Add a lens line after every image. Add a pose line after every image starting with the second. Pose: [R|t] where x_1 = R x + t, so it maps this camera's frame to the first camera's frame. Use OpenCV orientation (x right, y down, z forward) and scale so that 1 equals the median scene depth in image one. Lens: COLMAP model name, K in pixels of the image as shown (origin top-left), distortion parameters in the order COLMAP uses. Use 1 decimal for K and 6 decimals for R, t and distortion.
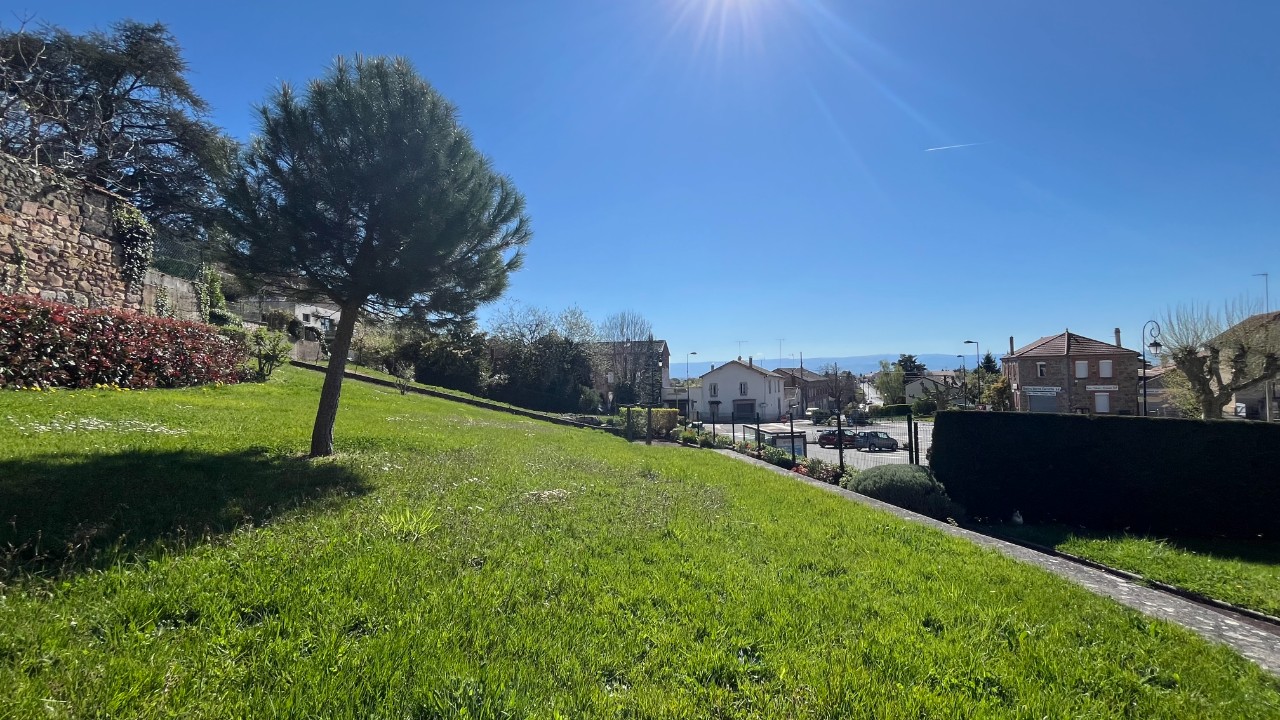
lens RADIAL K [[529.8, 0, 640.0], [0, 529.8, 360.0], [0, 0, 1]] dist [0.000168, 0.000051]
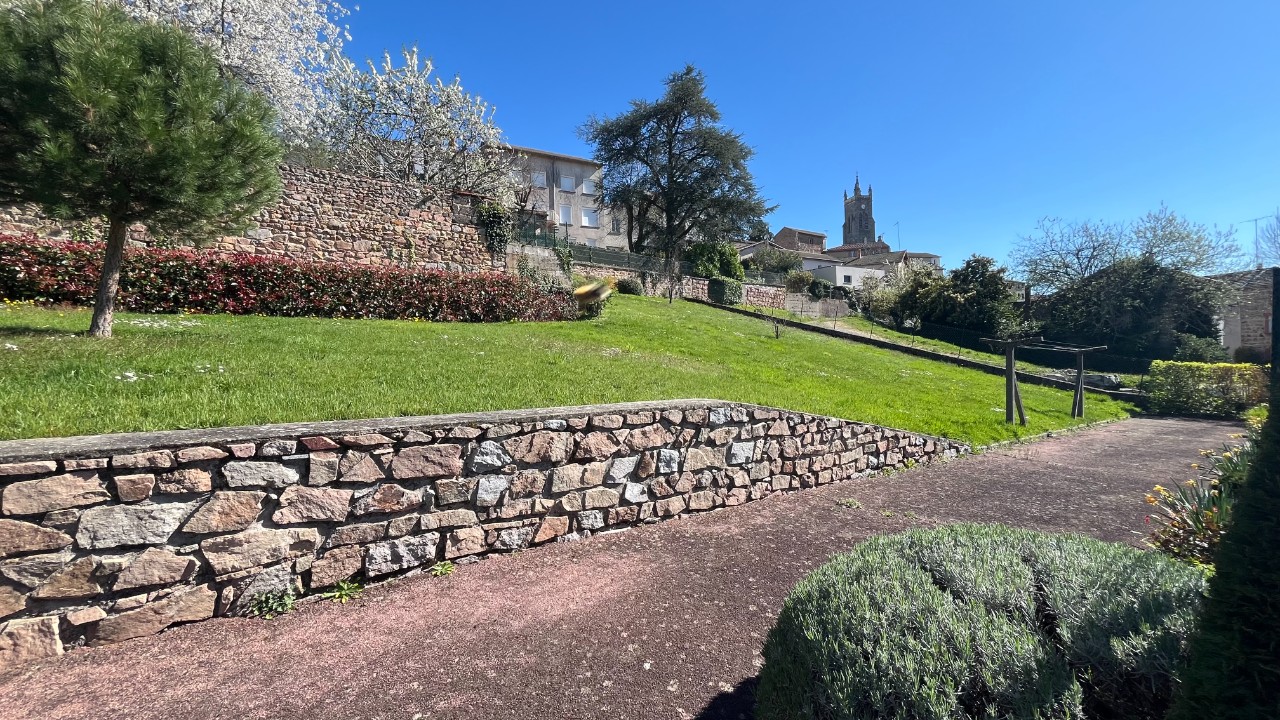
lens RADIAL K [[509.2, 0, 640.0], [0, 509.2, 360.0], [0, 0, 1]] dist [-0.000724, -0.000043]
pose [[0.494379, 0.020292, -0.869010, 0.456931], [0.045813, 0.997730, 0.049361, 0.096238], [0.868039, -0.064215, 0.492327, 0.646513]]
